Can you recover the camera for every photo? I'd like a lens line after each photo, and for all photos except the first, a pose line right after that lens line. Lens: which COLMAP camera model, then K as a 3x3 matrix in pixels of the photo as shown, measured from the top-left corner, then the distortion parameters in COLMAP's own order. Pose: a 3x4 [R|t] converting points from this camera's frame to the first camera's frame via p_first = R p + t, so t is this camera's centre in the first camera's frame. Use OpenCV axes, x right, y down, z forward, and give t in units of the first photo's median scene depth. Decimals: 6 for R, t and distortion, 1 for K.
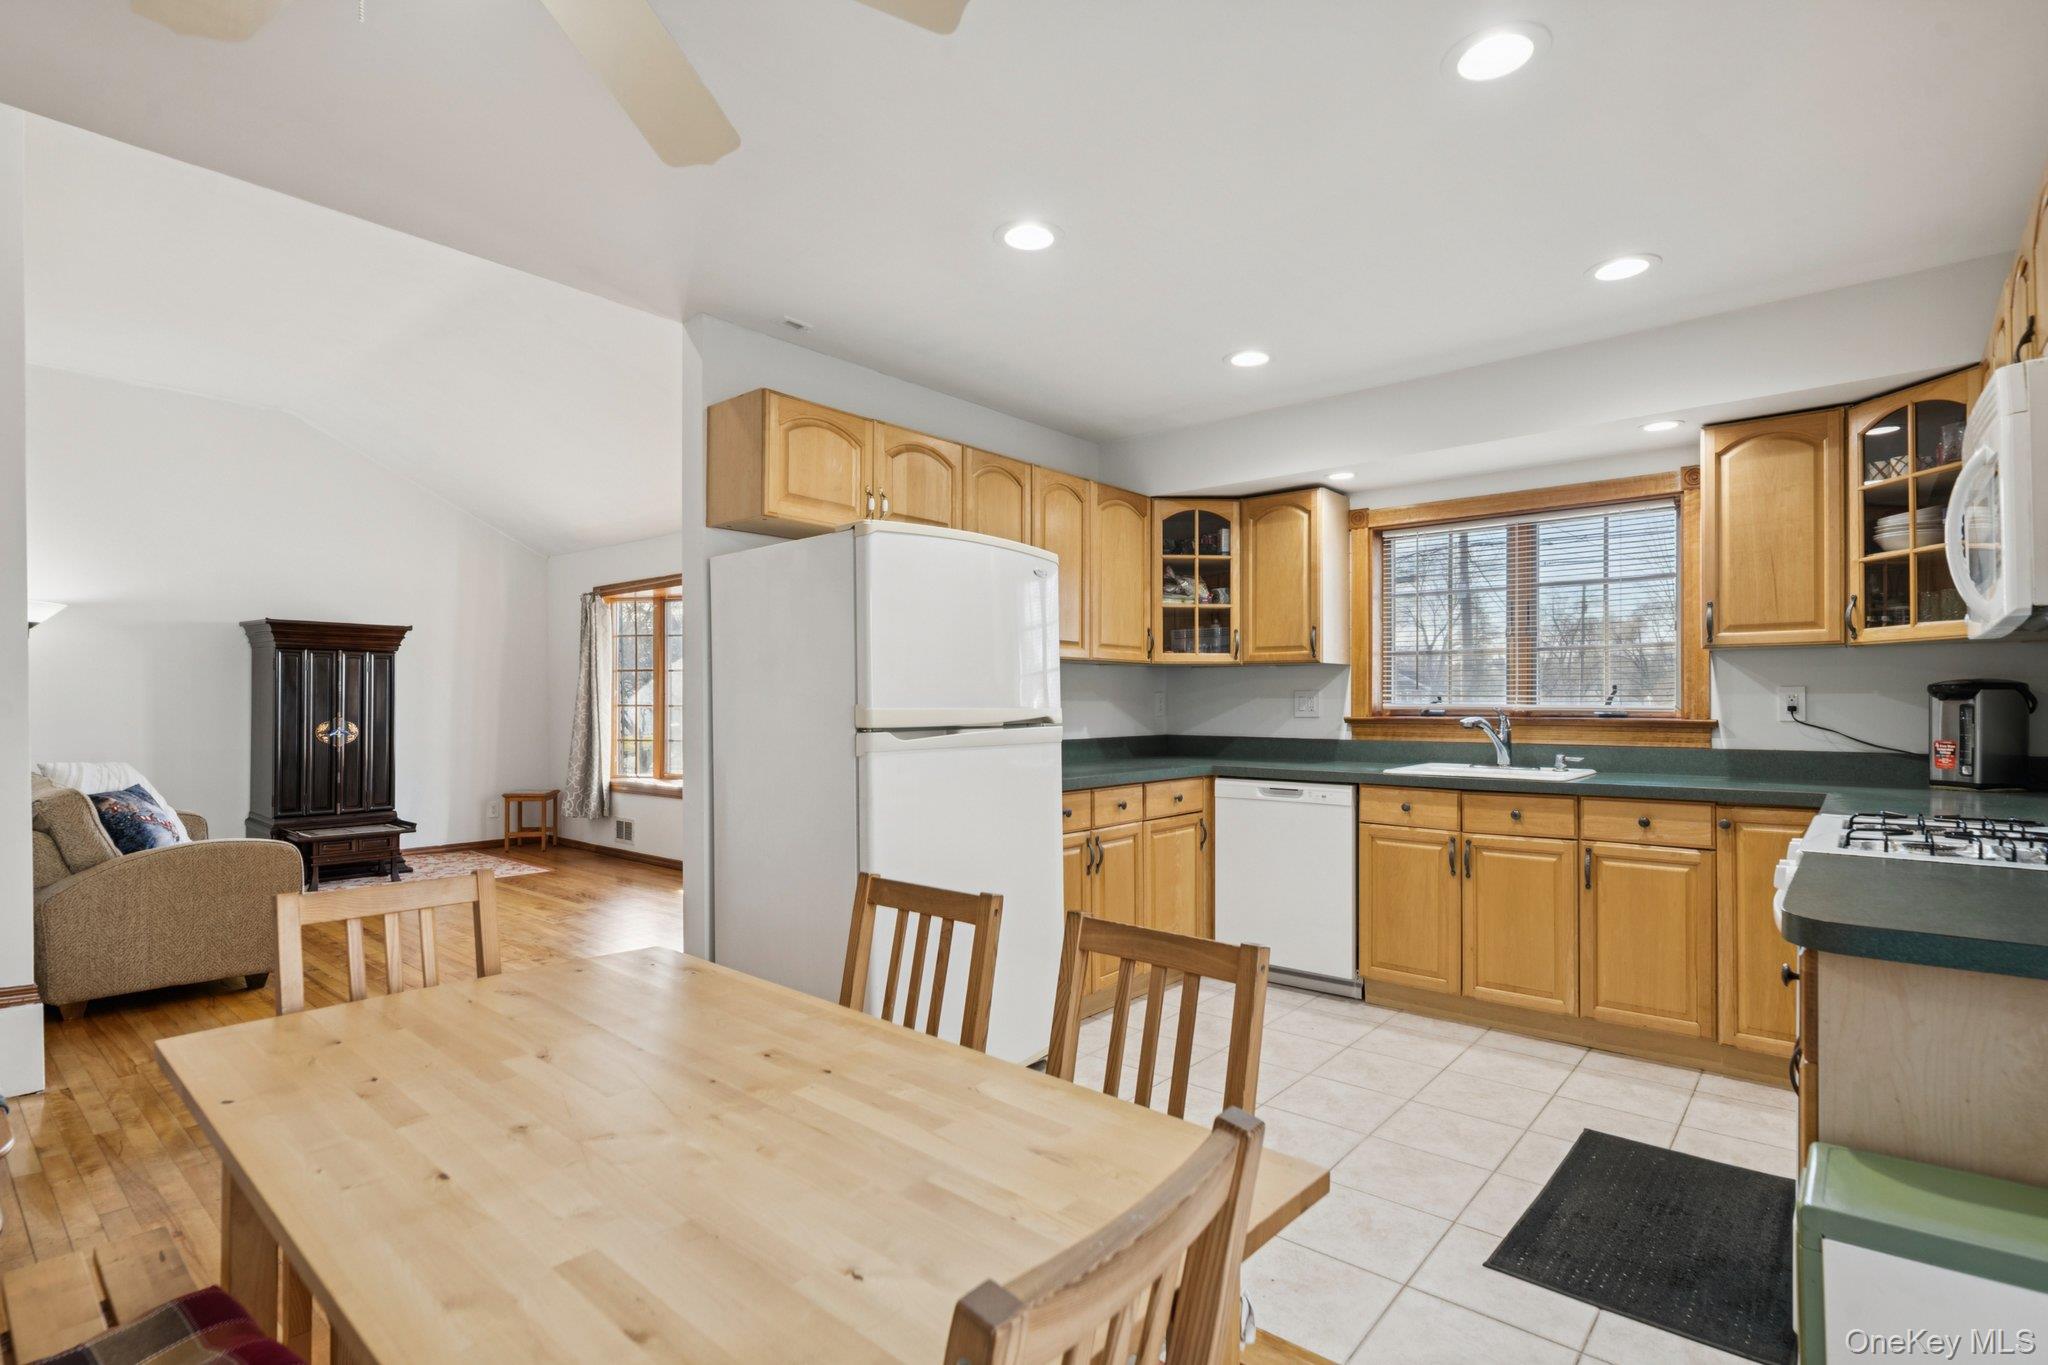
lens RADIAL K [[990.6, 0, 1034.8], [0, 990.6, 702.5], [0, 0, 1]] dist [0.001482, -0.002009]
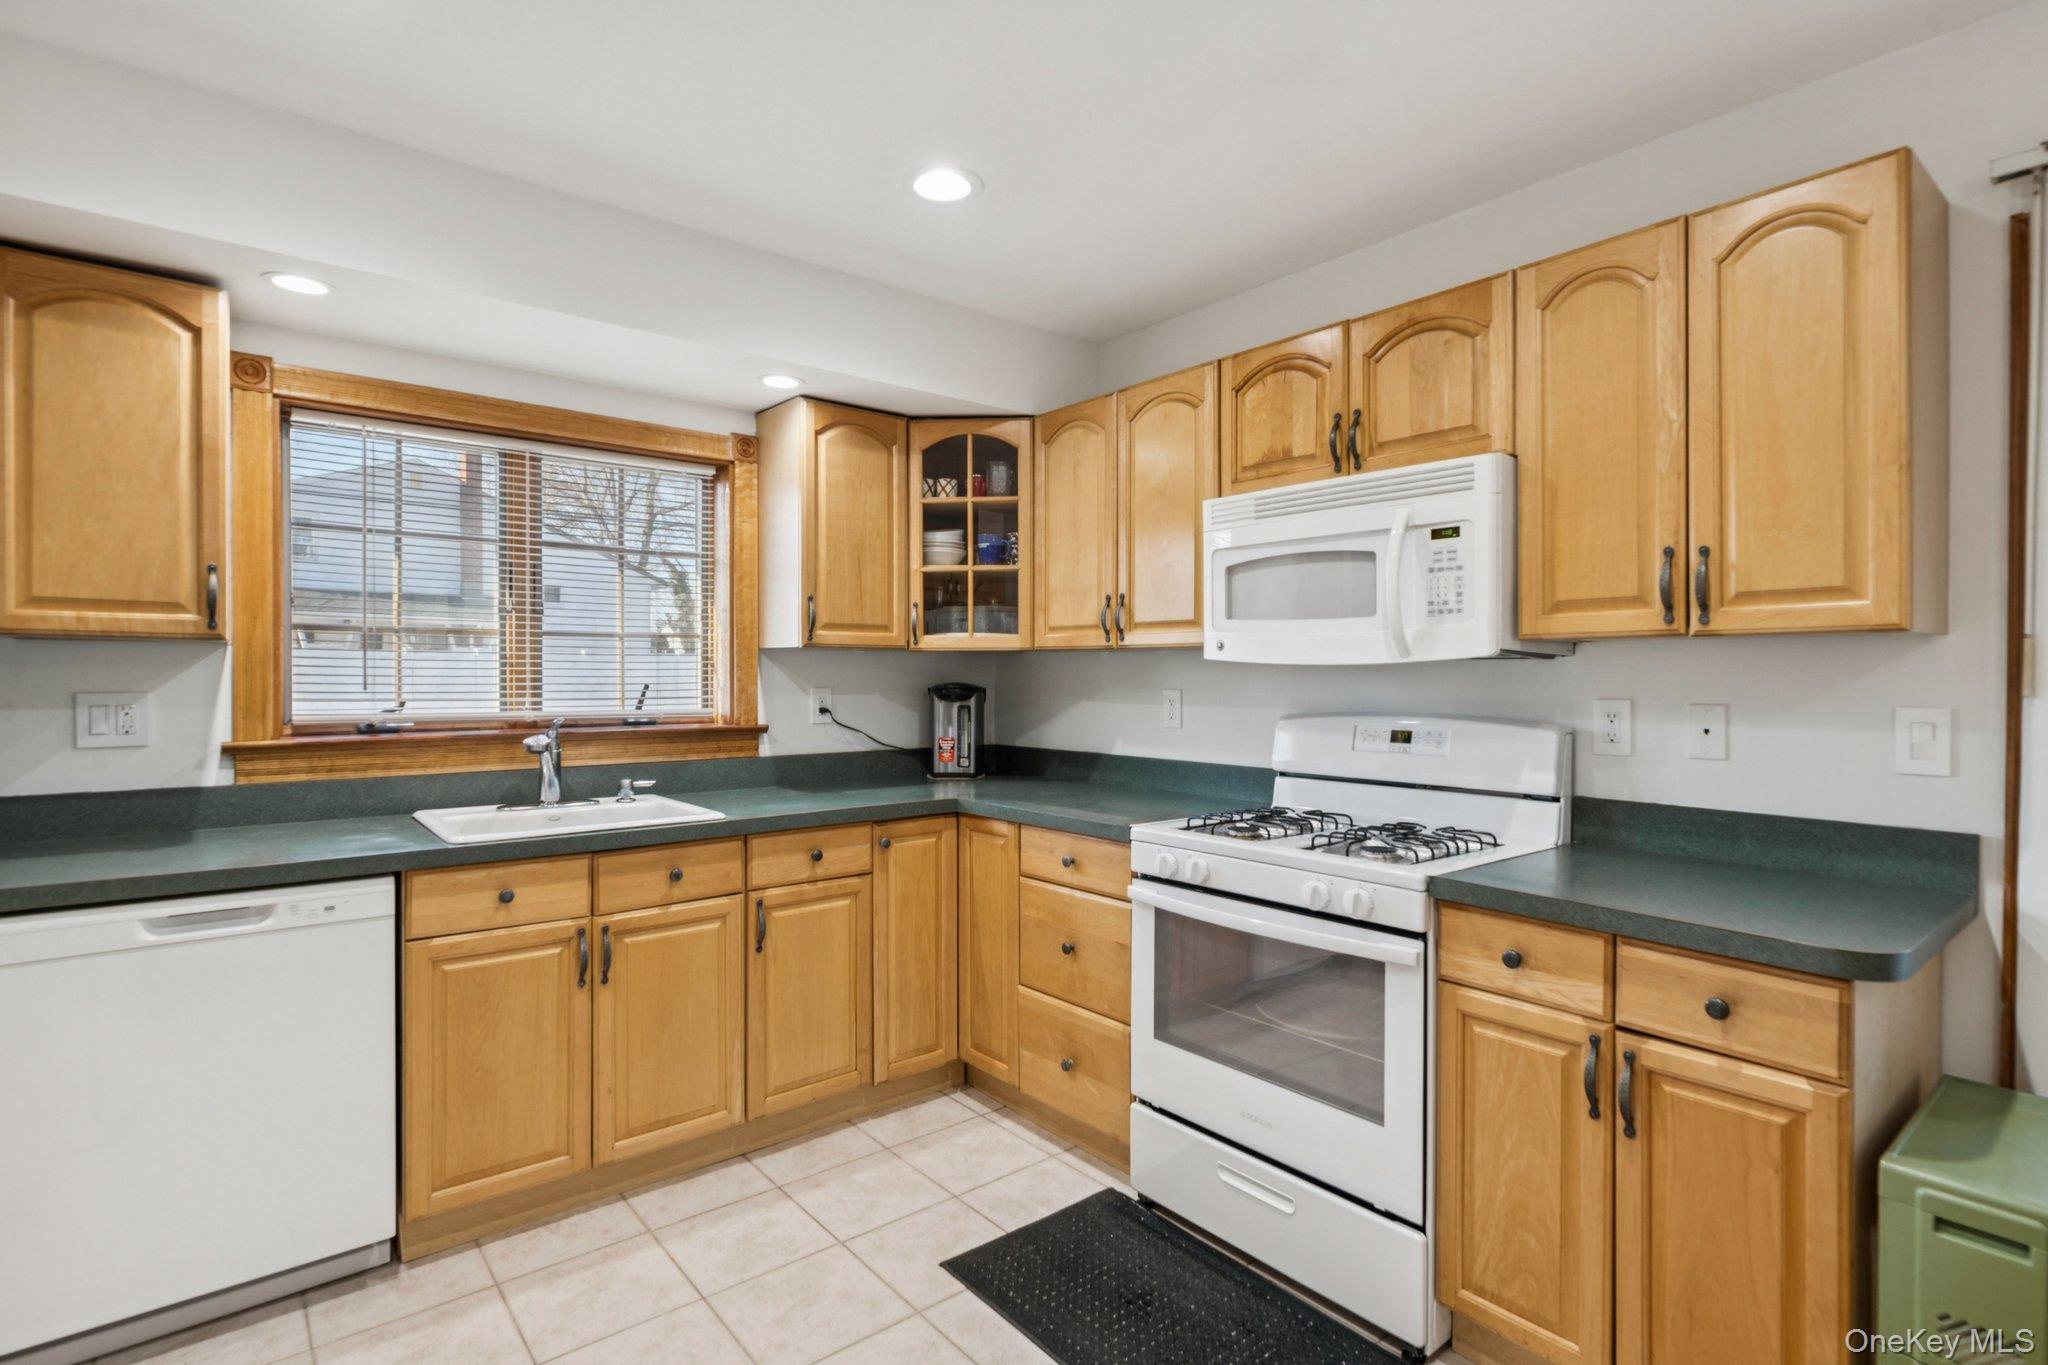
lens RADIAL K [[990.6, 0, 991.3], [0, 990.6, 684.4], [0, 0, 1]] dist [0.001482, -0.002009]
pose [[0.186920, -0.009143, 0.982333, -0.160180], [-0.002301, 0.999950, 0.009744, -0.028675], [-0.982372, -0.004081, 0.186889, 0.641655]]
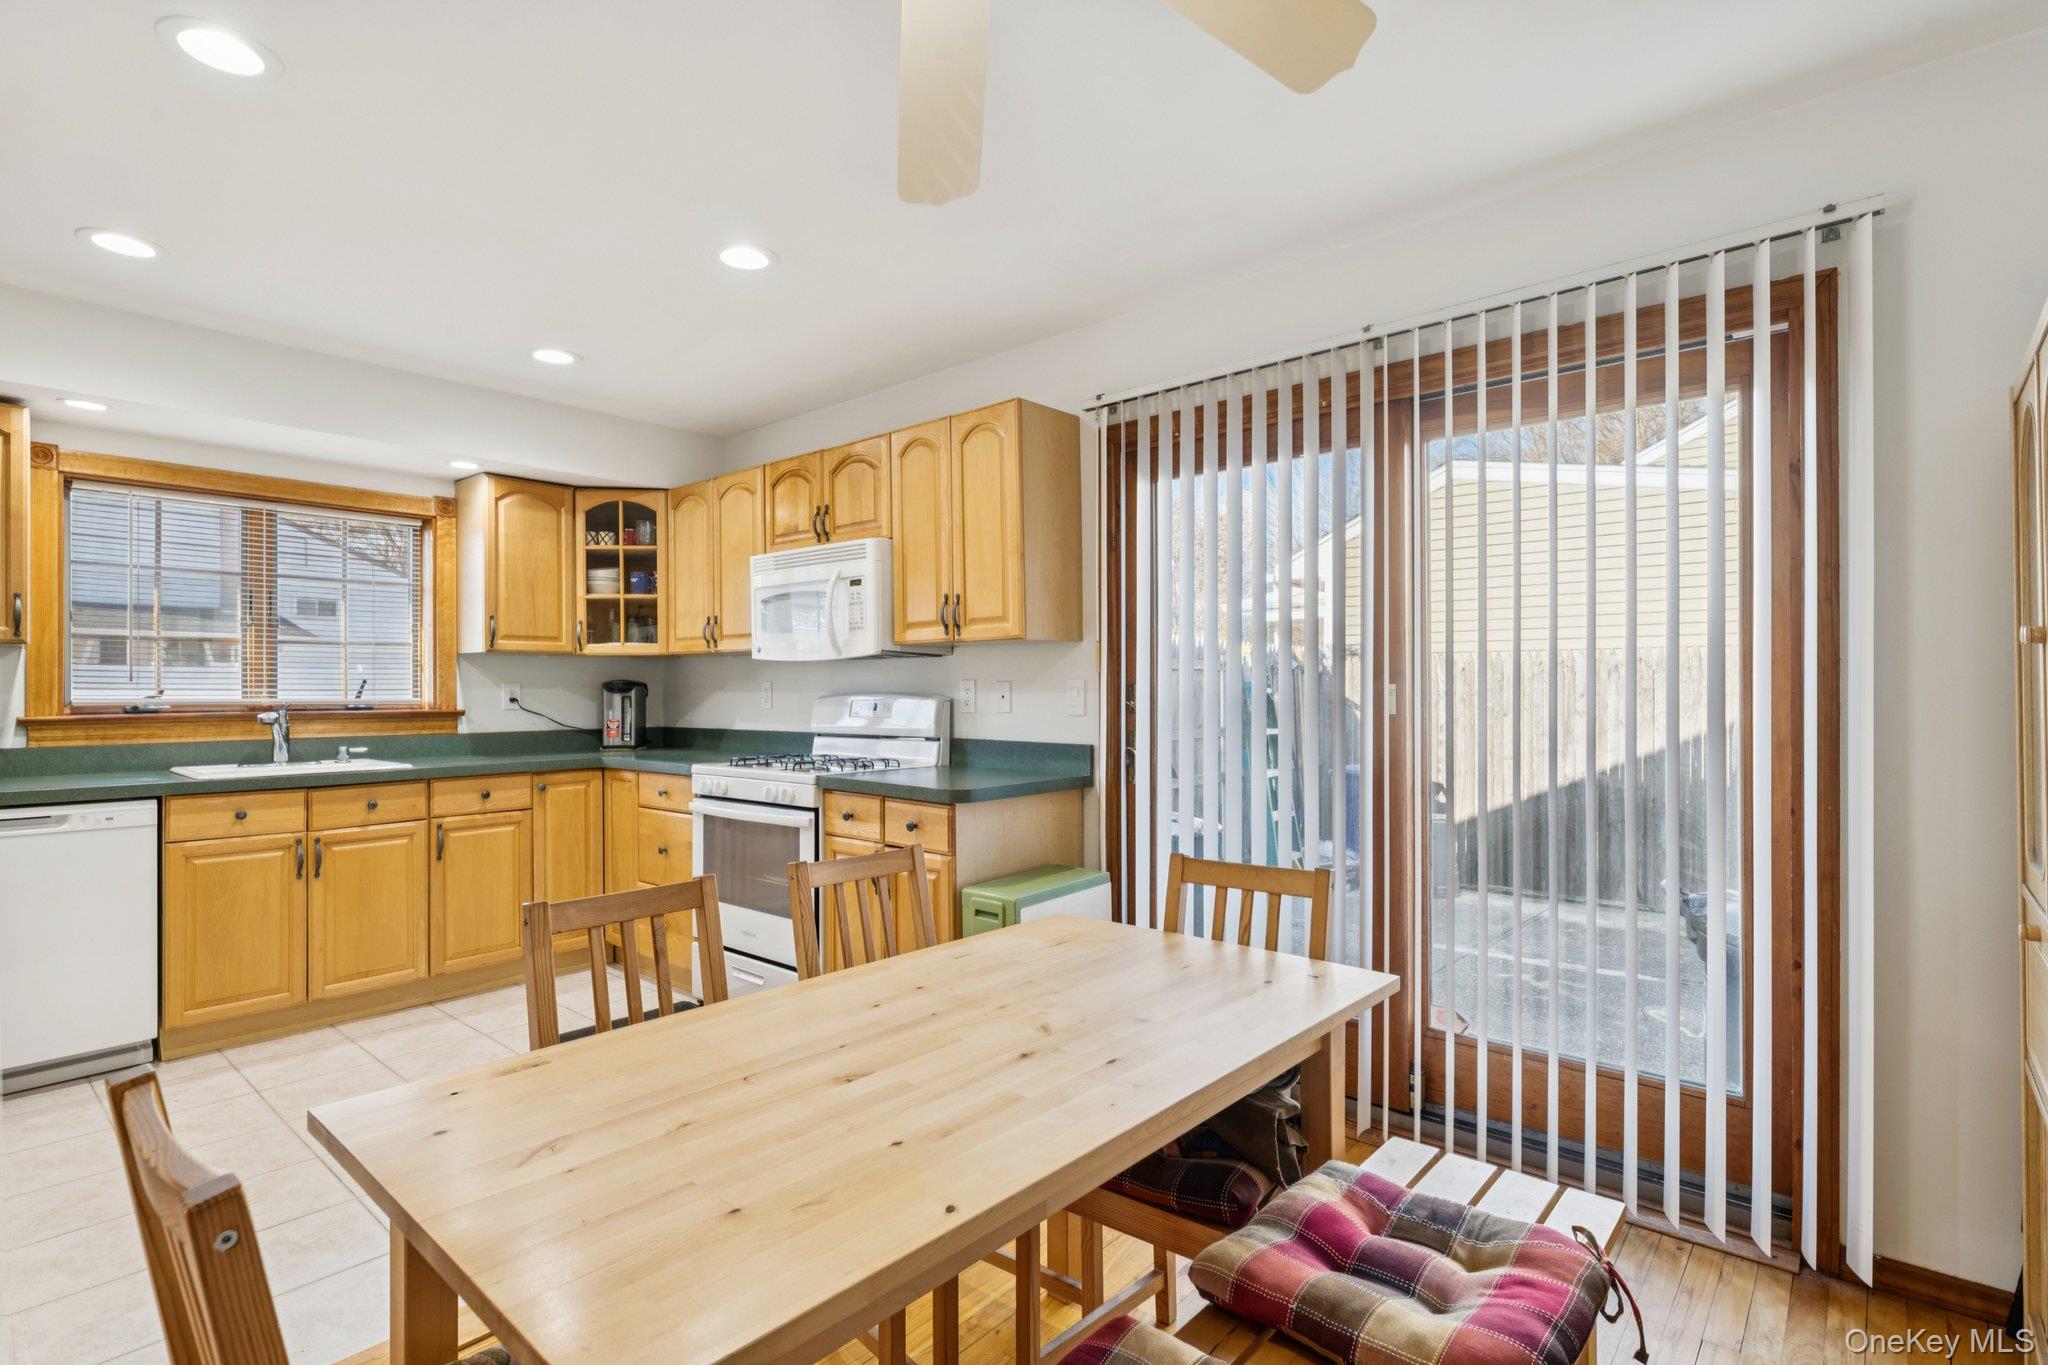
lens RADIAL K [[990.6, 0, 1011.4], [0, 990.6, 687.1], [0, 0, 1]] dist [0.001482, -0.002009]
pose [[0.006178, 0.004904, 0.999969, -0.540994], [0.004748, 0.999977, -0.004933, -0.001127], [-0.999970, 0.004779, 0.006155, 0.320889]]
